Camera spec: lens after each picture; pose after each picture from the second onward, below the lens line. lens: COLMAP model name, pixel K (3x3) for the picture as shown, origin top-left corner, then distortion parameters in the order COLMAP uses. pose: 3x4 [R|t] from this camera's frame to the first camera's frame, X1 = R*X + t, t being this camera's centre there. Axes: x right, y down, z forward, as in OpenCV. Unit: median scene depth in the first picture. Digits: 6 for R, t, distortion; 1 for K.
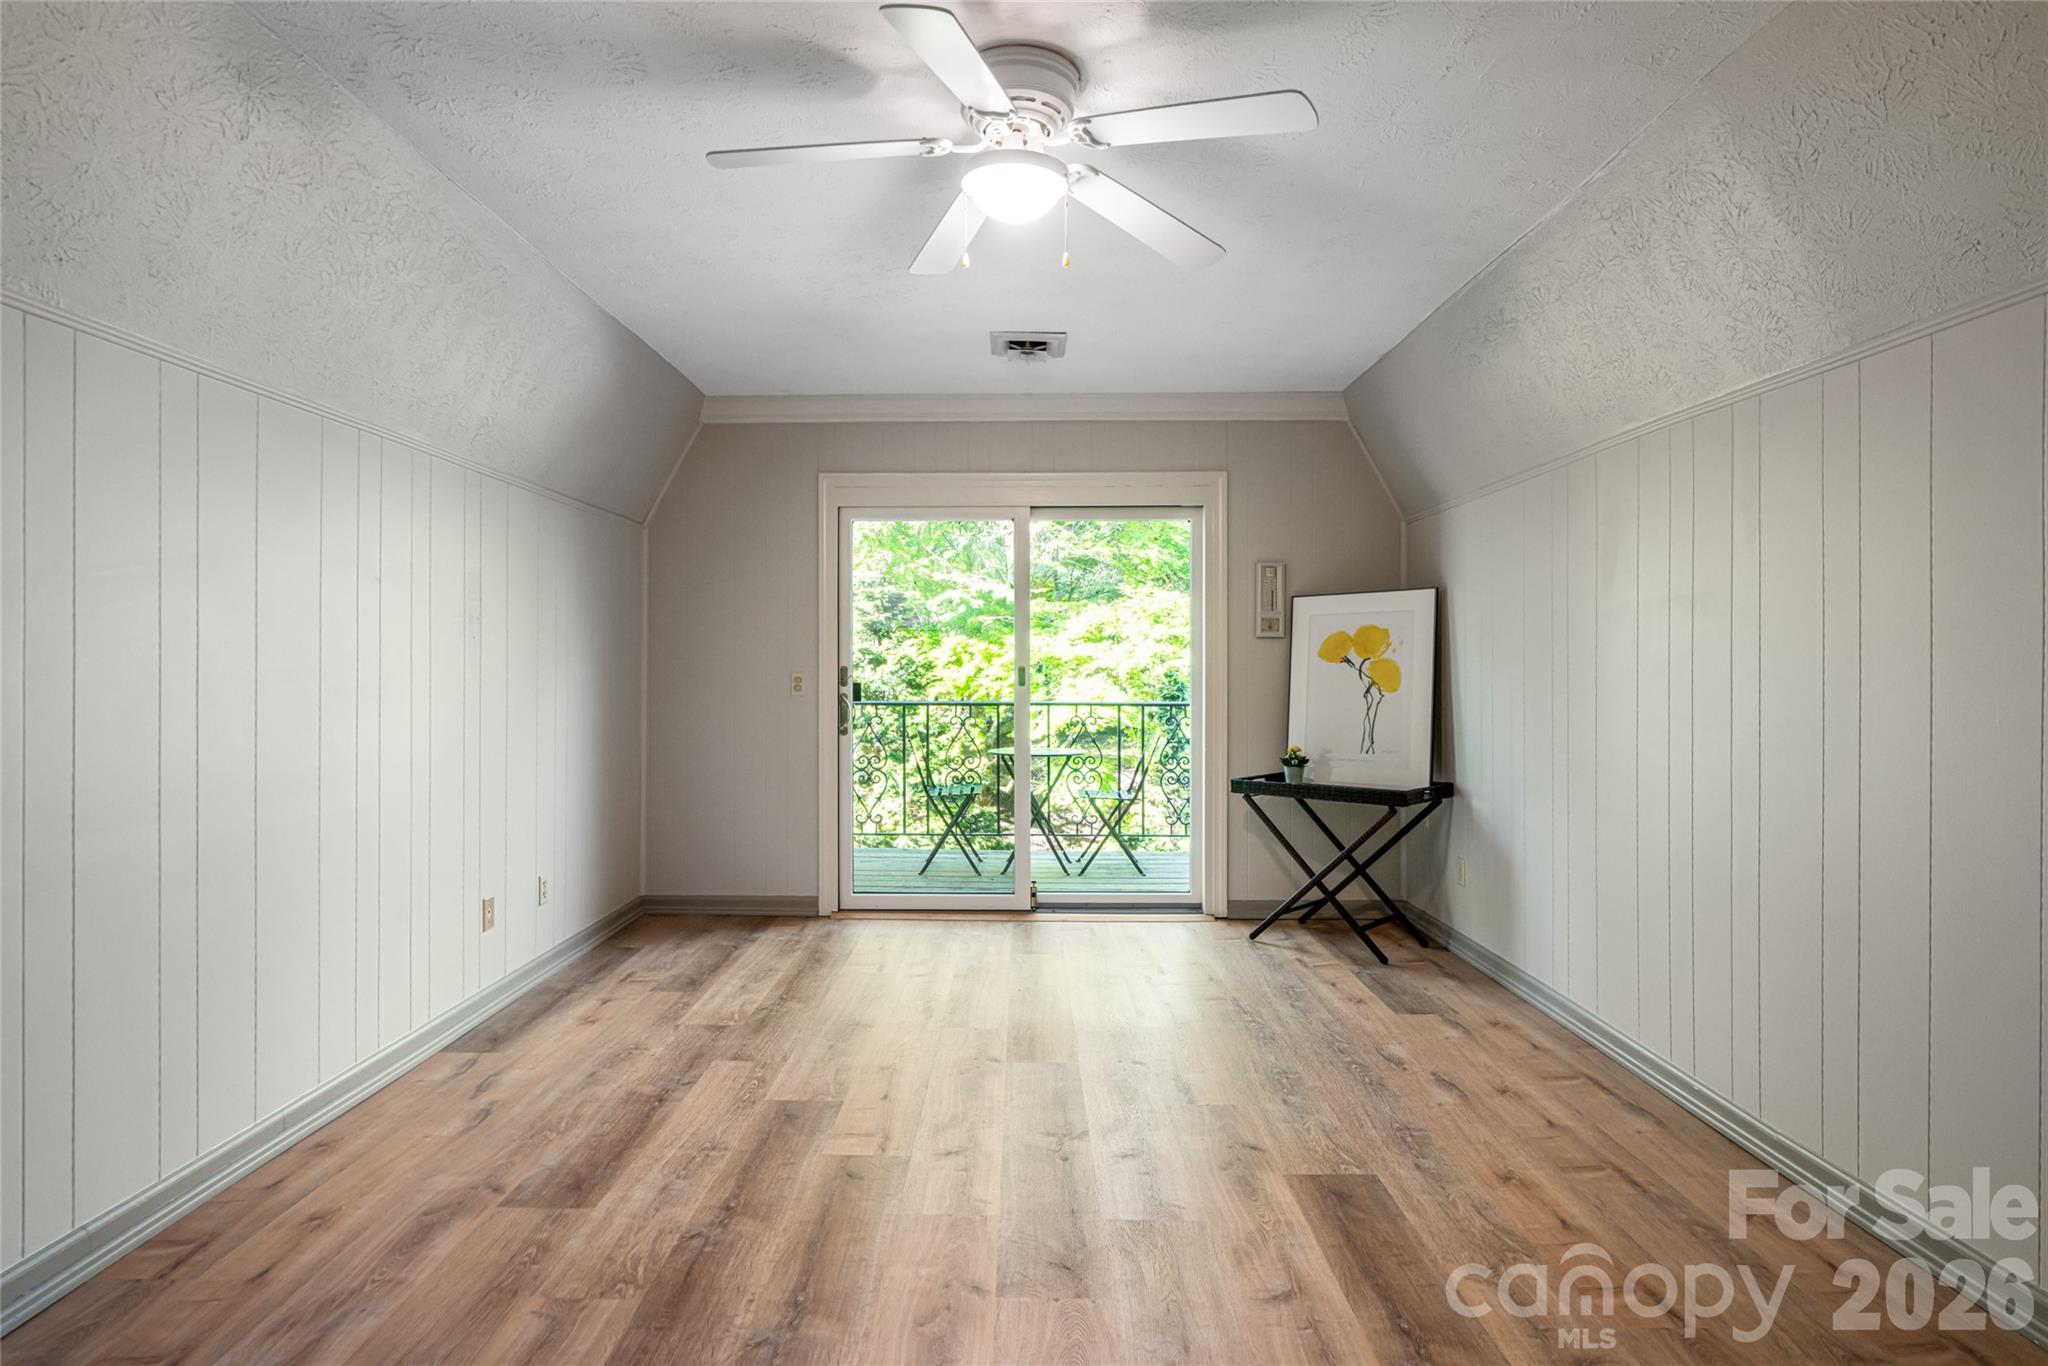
lens RADIAL K [[1064.9, 0, 1024.0], [0, 1064.9, 683.0], [0, 0, 1]] dist [-0.000660, -0.000197]
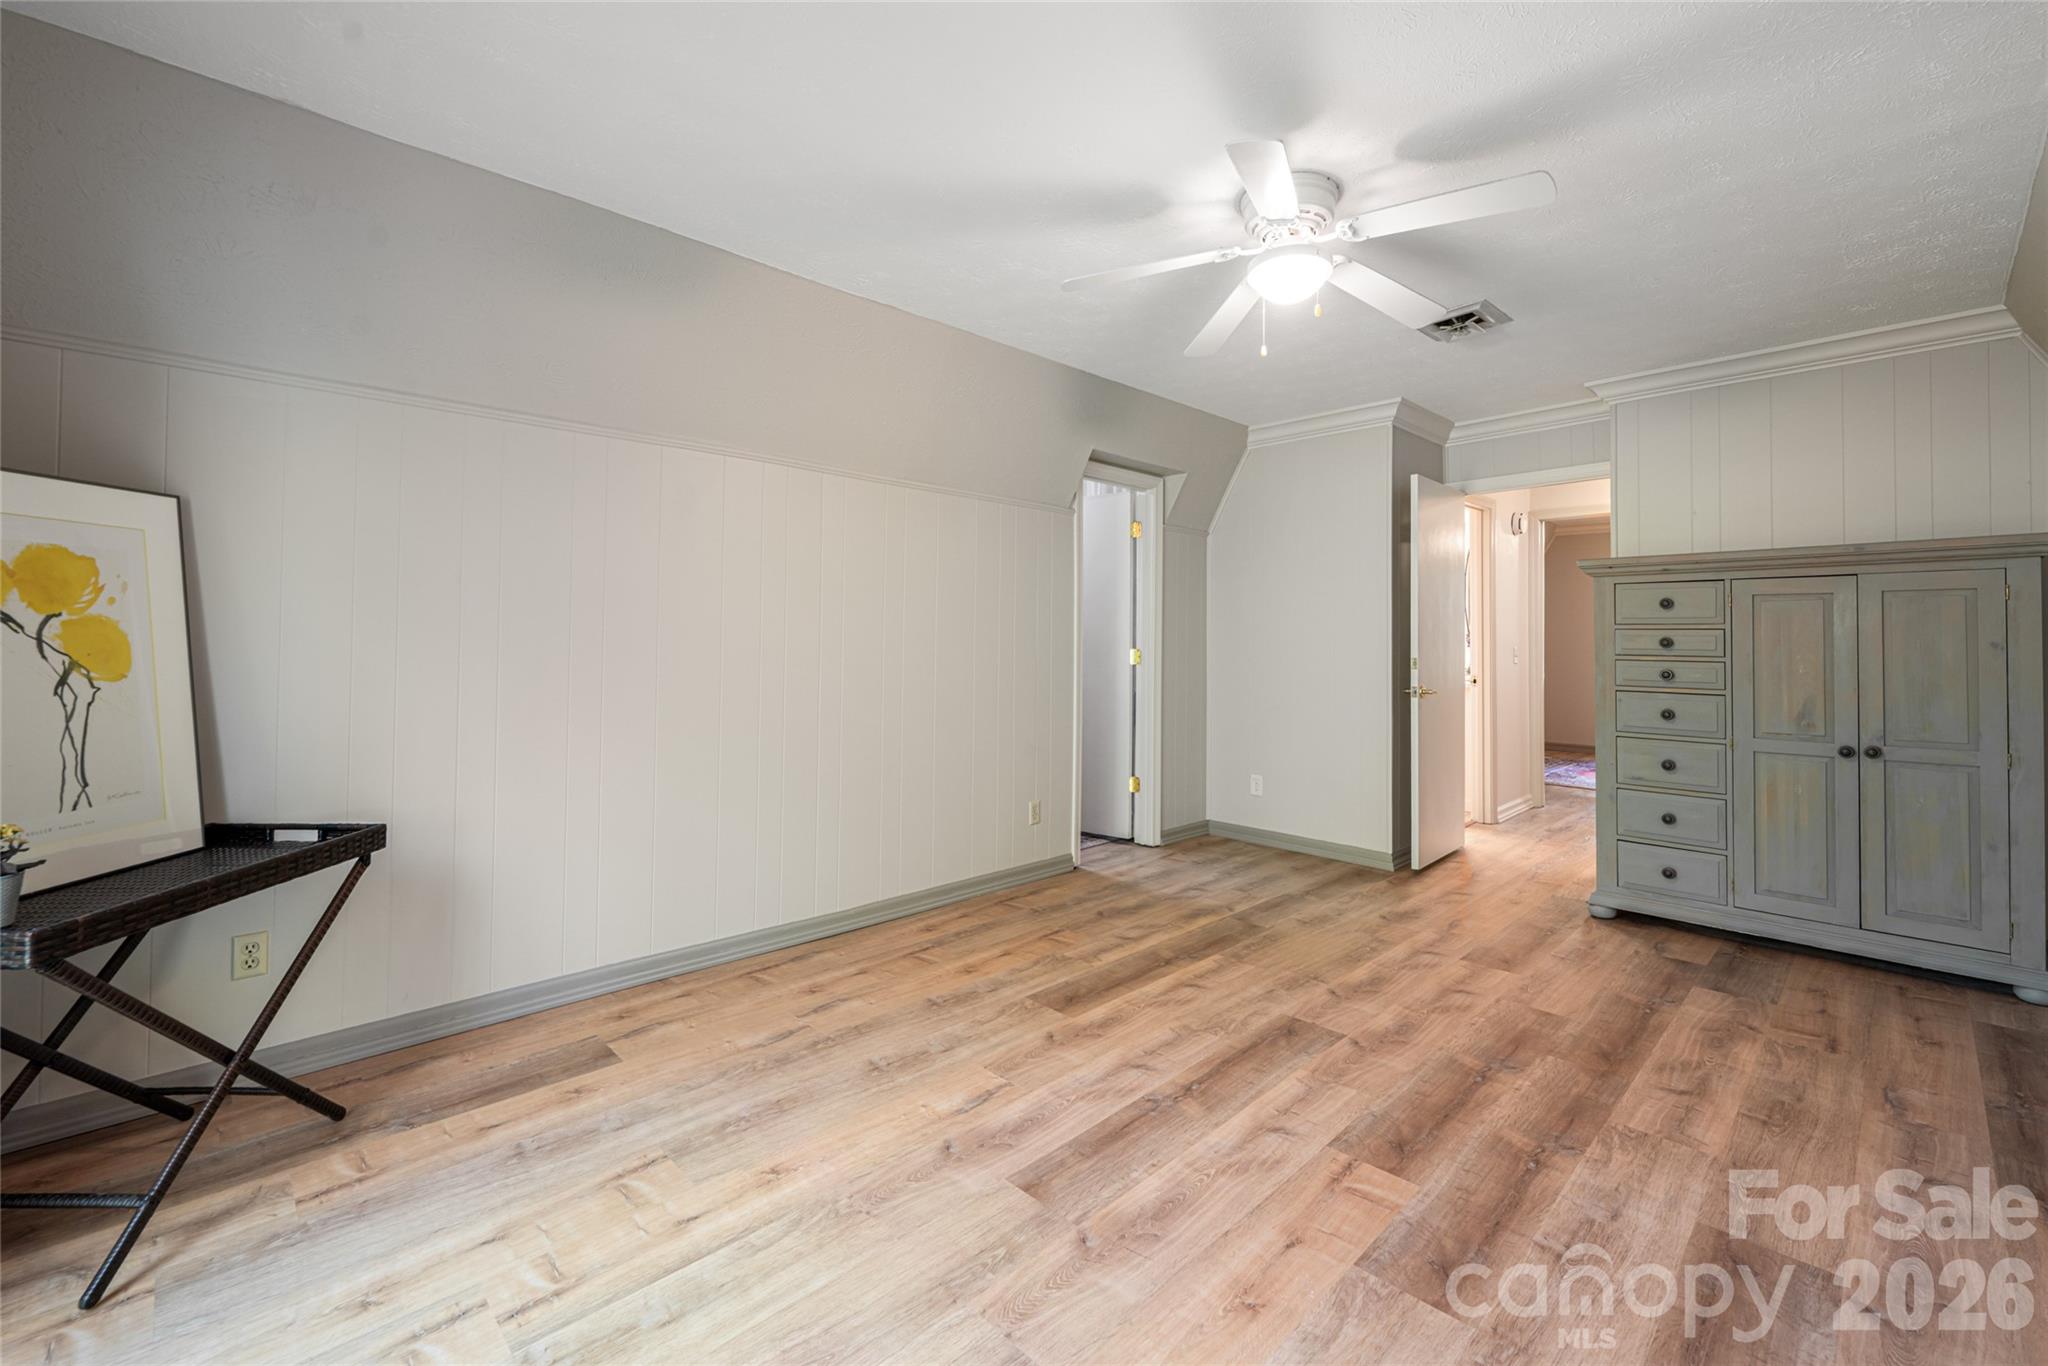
lens RADIAL K [[862.7, 0, 1025.1], [0, 862.7, 625.9], [0, 0, 1]] dist [0.000325, -0.000024]
pose [[-0.697827, 0.006526, 0.716237, -0.445690], [0.003282, 0.999977, -0.005913, -0.023793], [-0.716259, -0.001776, -0.697832, 1.618132]]
